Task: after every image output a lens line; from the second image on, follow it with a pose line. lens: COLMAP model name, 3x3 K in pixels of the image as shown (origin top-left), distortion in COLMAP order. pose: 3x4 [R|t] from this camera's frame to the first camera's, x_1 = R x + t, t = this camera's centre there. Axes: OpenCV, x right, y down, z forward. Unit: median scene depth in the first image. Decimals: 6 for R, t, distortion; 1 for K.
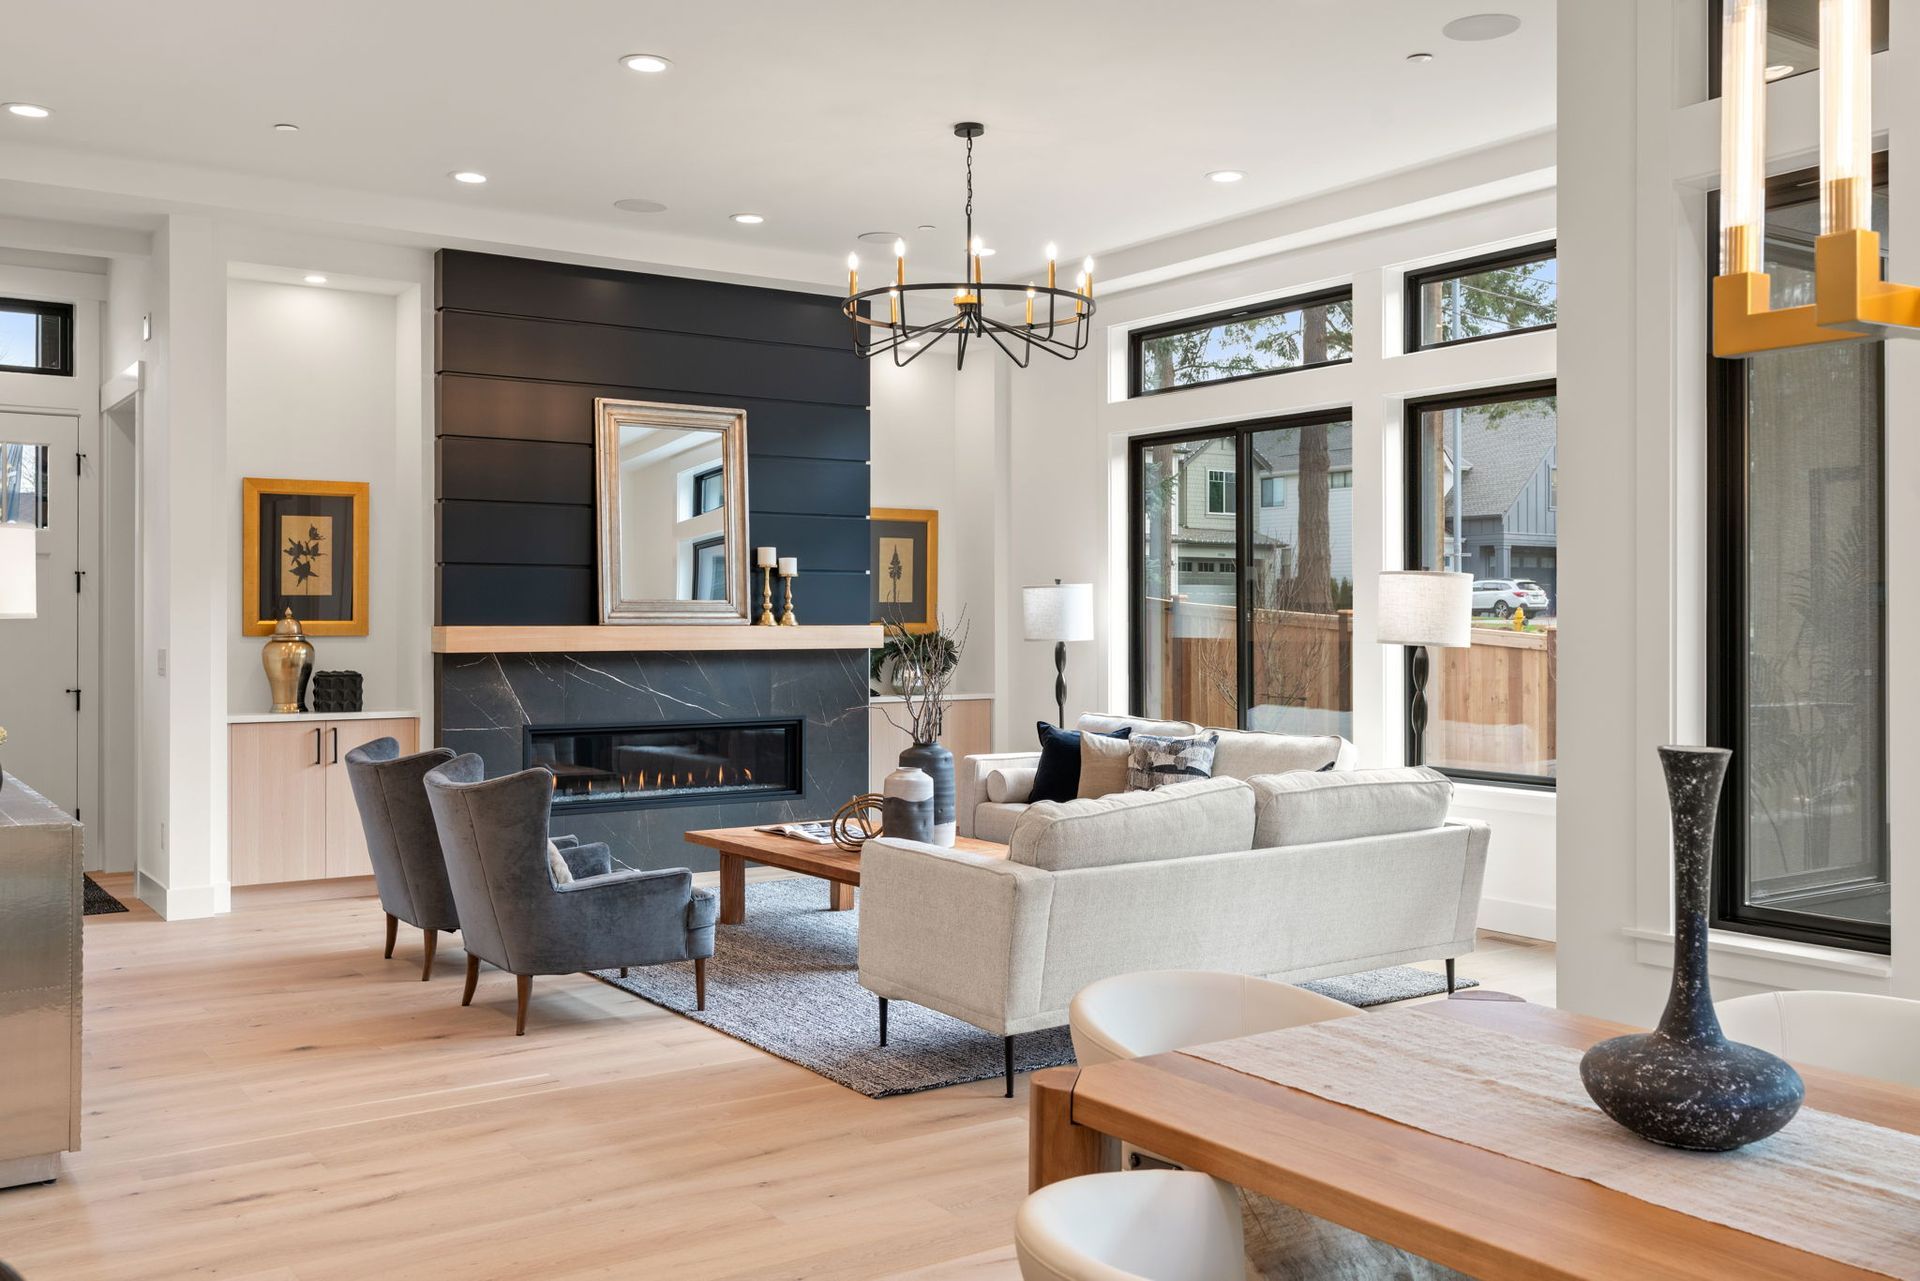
lens RADIAL K [[1714.8, 0, 954.5], [0, 1714.8, 622.3], [0, 0, 1]] dist [0.019194, 0.009456]
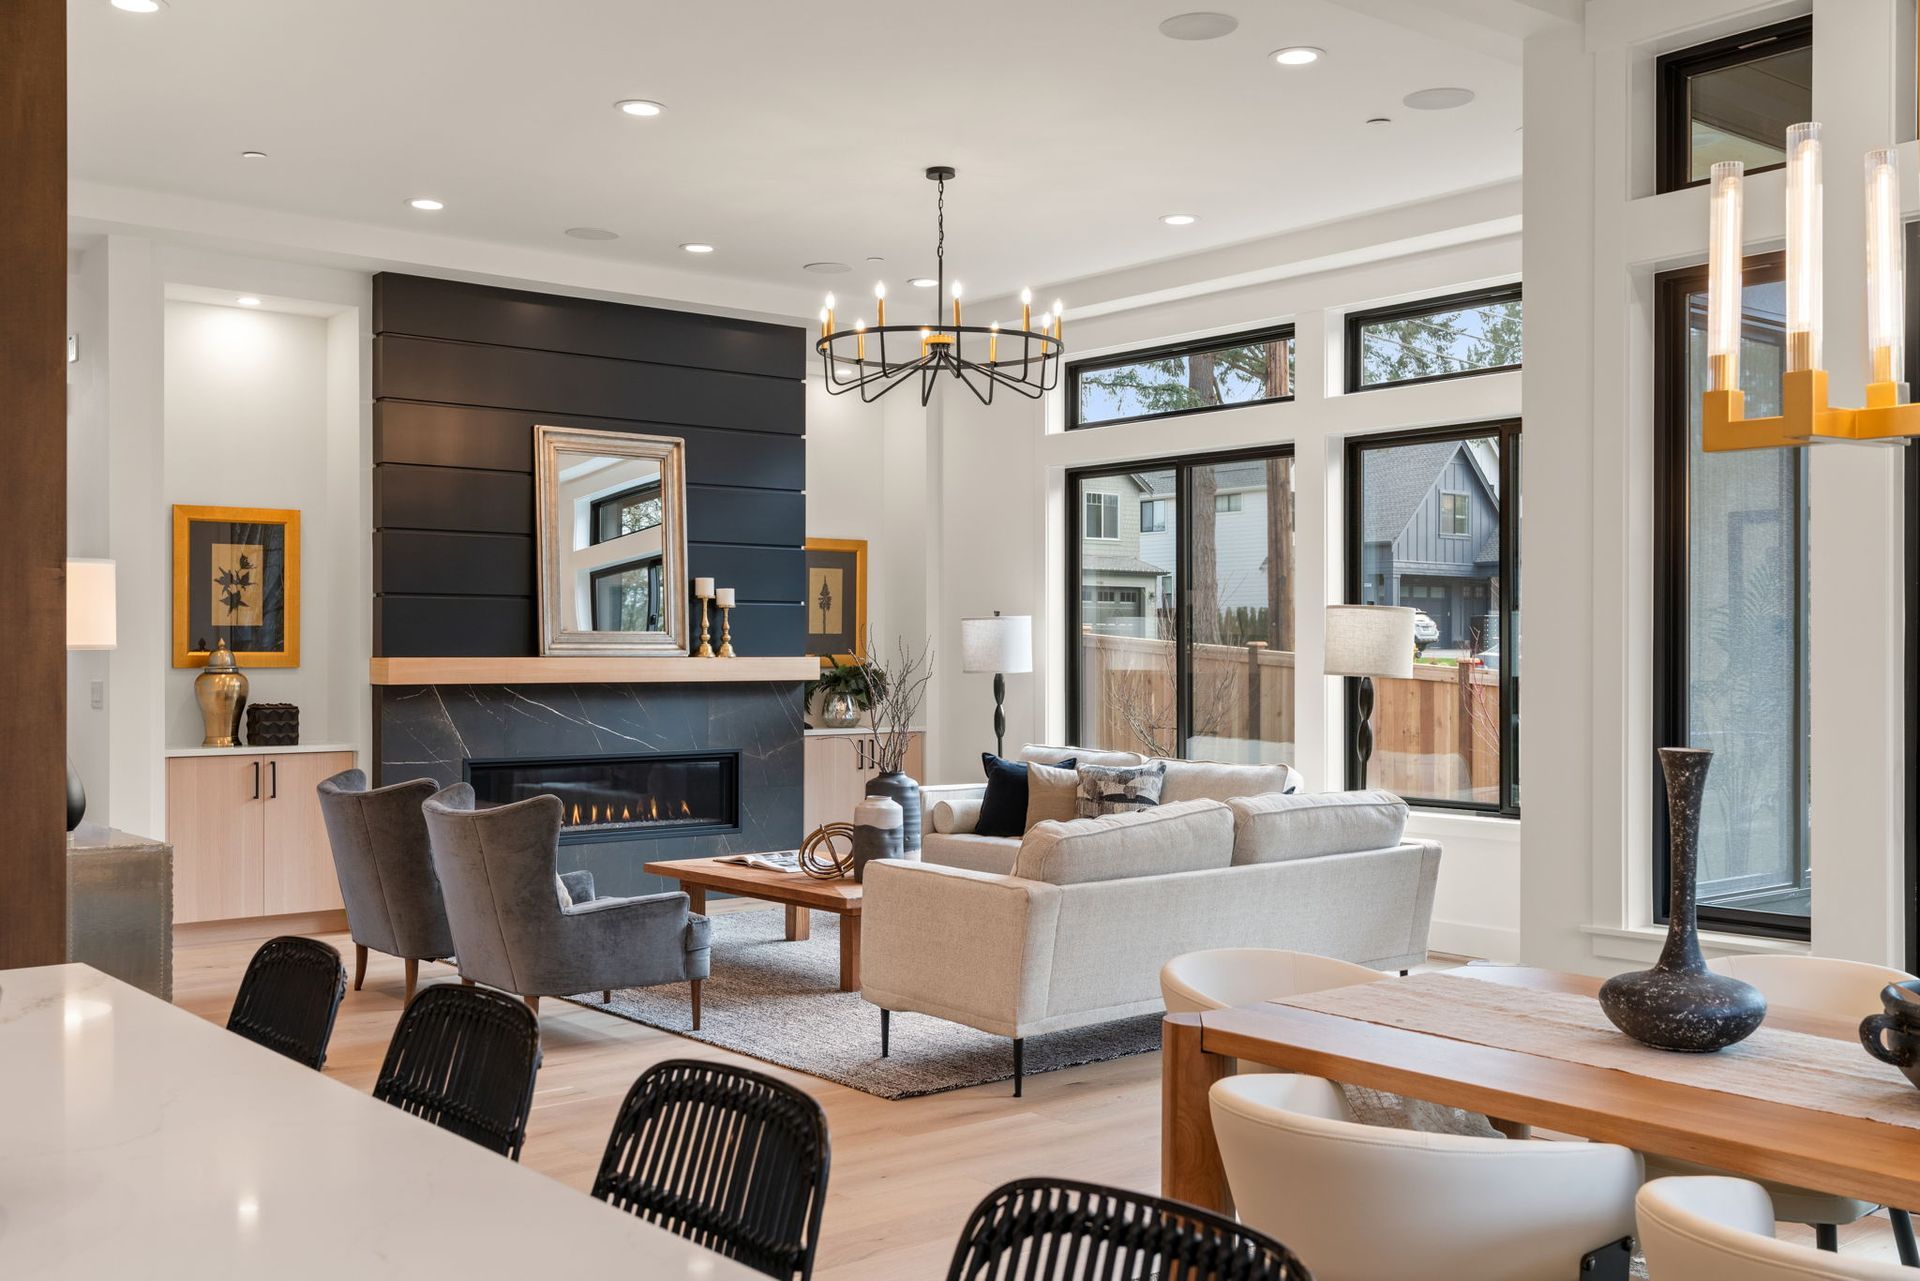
lens RADIAL K [[1874.9, 0, 962.8], [0, 1874.9, 659.4], [0, 0, 1]] dist [0.030733, 0.000000]
pose [[0.996145, 0.000345, 0.087723, -0.062677], [-0.000560, 0.999997, 0.002431, 0.000508], [-0.087722, -0.002470, 0.996142, -0.097323]]
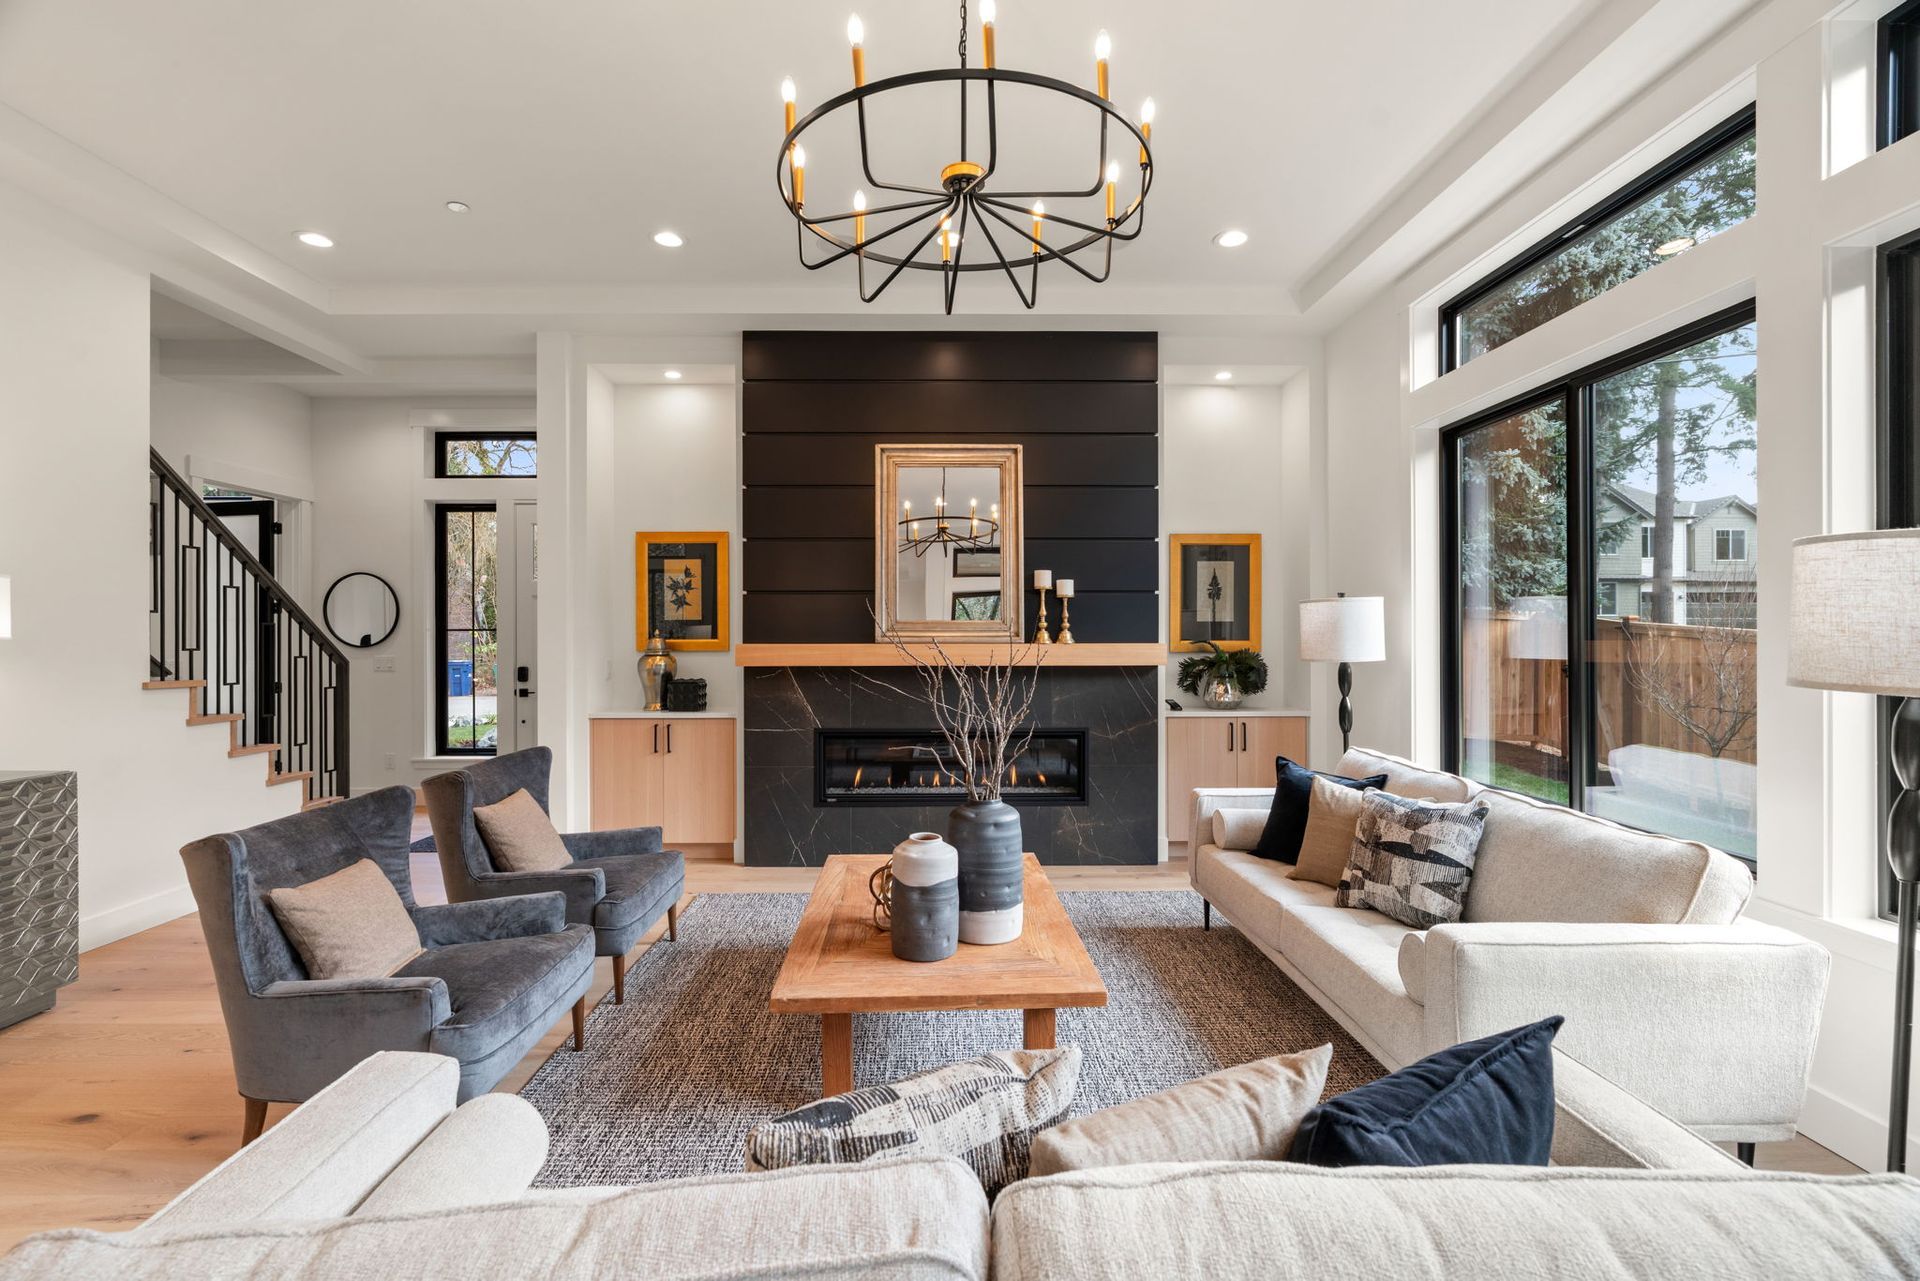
lens RADIAL K [[855.8, 0, 963.5], [0, 855.8, 641.4], [0, 0, 1]] dist [-0.004836, 0.002151]
pose [[0.832899, 0.000719, -0.553424, 0.163045], [0.000884, 0.999996, 0.002629, -0.000958], [0.553424, -0.002679, 0.832895, 0.585646]]
